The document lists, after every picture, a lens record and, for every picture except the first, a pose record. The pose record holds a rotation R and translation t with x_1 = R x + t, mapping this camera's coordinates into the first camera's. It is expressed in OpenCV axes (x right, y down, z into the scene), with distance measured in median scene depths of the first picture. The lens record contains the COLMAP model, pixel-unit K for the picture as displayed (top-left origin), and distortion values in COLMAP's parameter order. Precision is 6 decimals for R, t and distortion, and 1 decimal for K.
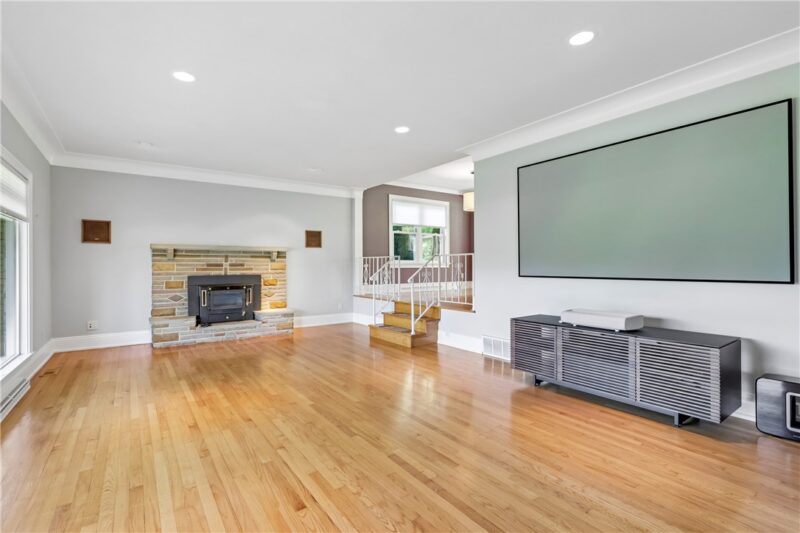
lens RADIAL K [[376.6, 0, 397.4], [0, 376.6, 266.3], [0, 0, 1]] dist [-0.000288, -0.000054]
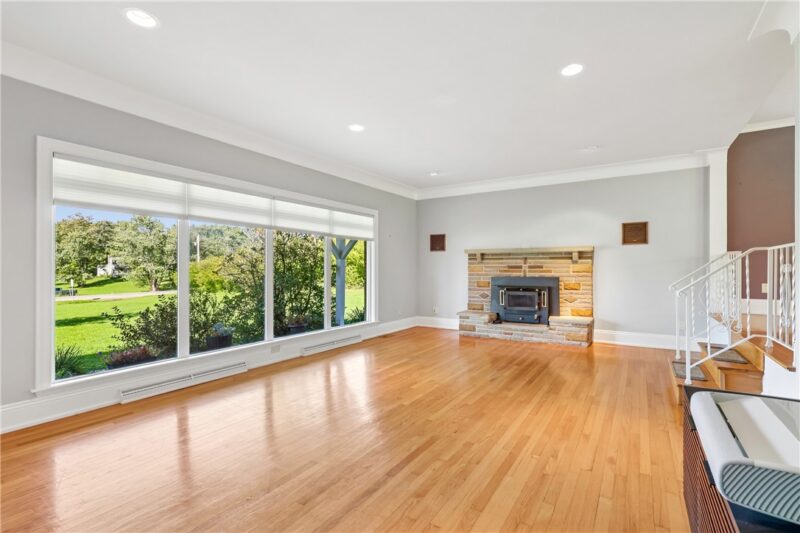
lens RADIAL K [[376.6, 0, 397.4], [0, 376.6, 266.3], [0, 0, 1]] dist [-0.000288, -0.000054]
pose [[0.373306, -0.000252, -0.927708, 0.366081], [0.000959, 1.000000, 0.000115, -0.005816], [0.927708, -0.000932, 0.373306, 0.305105]]
